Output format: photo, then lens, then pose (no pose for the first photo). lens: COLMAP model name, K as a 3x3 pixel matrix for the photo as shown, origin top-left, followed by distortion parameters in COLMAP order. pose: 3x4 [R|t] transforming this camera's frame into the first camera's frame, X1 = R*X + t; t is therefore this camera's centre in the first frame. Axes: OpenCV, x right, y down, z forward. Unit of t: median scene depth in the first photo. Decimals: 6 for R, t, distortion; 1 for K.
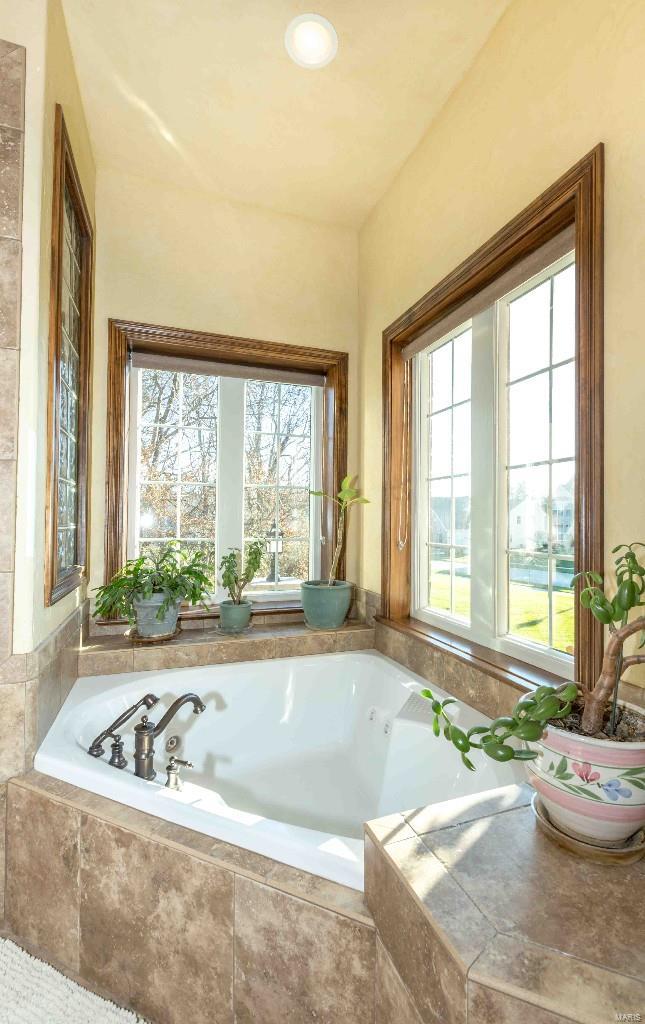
lens RADIAL K [[455.4, 0, 332.3], [0, 455.4, 513.0], [0, 0, 1]] dist [0.001784, -0.000721]
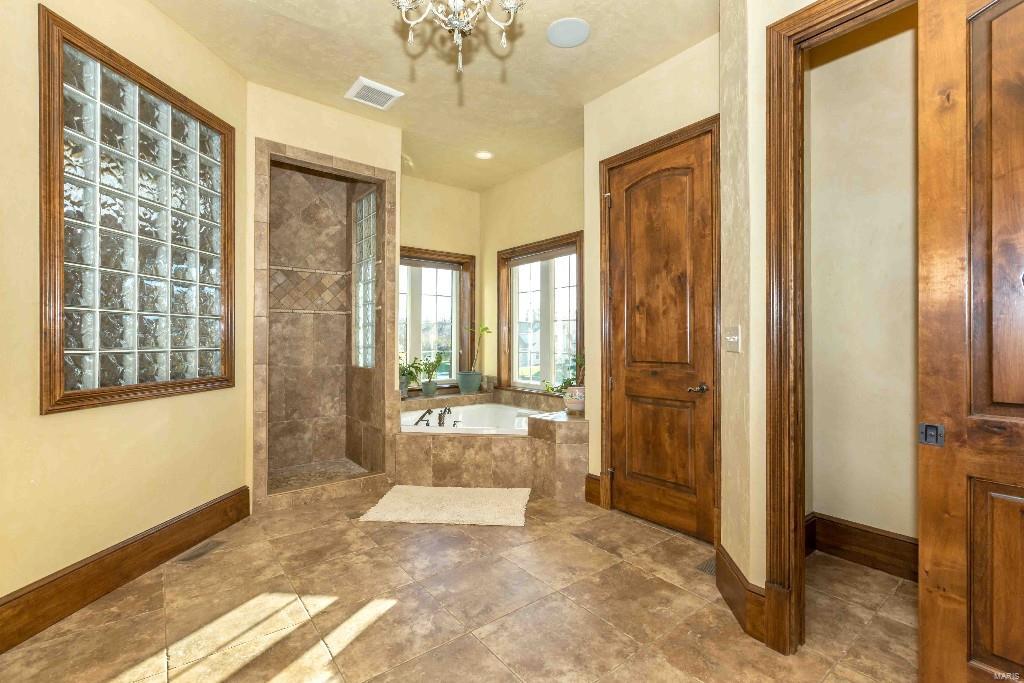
lens RADIAL K [[453.5, 0, 514.6], [0, 453.5, 339.2], [0, 0, 1]] dist [-0.000889, -0.000284]
pose [[0.947416, -0.007725, 0.319913, -0.576889], [0.003002, 0.999879, 0.015255, -0.029373], [-0.319992, -0.013493, 0.947324, -1.210652]]
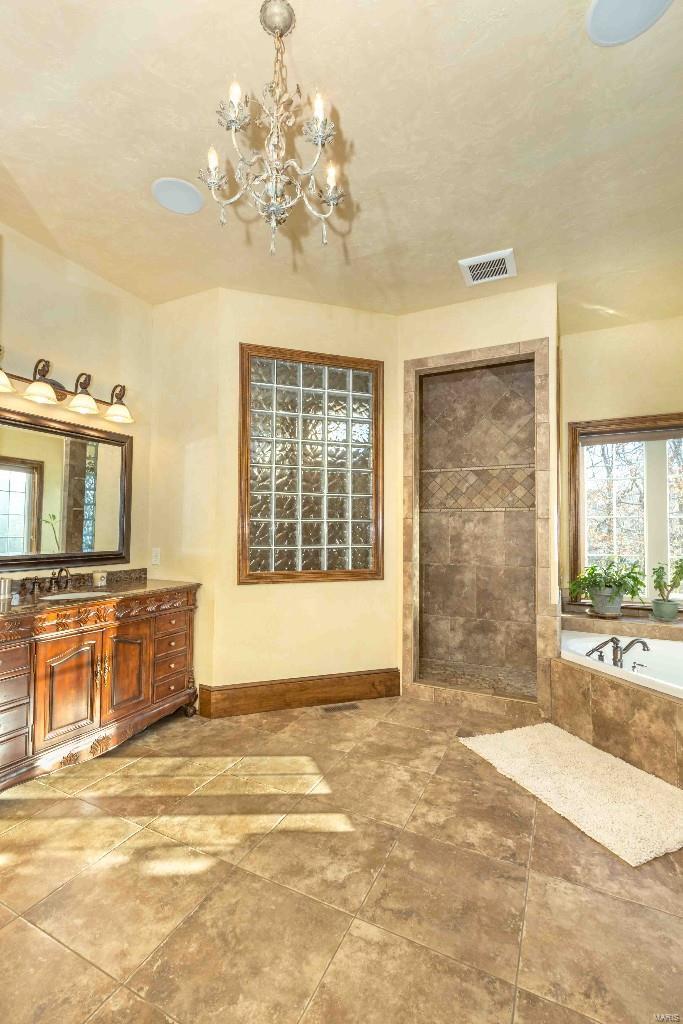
lens RADIAL K [[453.5, 0, 334.1], [0, 453.5, 515.3], [0, 0, 1]] dist [-0.000889, -0.000284]
pose [[0.685884, -0.029354, -0.727118, 0.138447], [0.012479, 0.999514, -0.028580, -0.052035], [0.727604, 0.010529, 0.685917, -0.864038]]
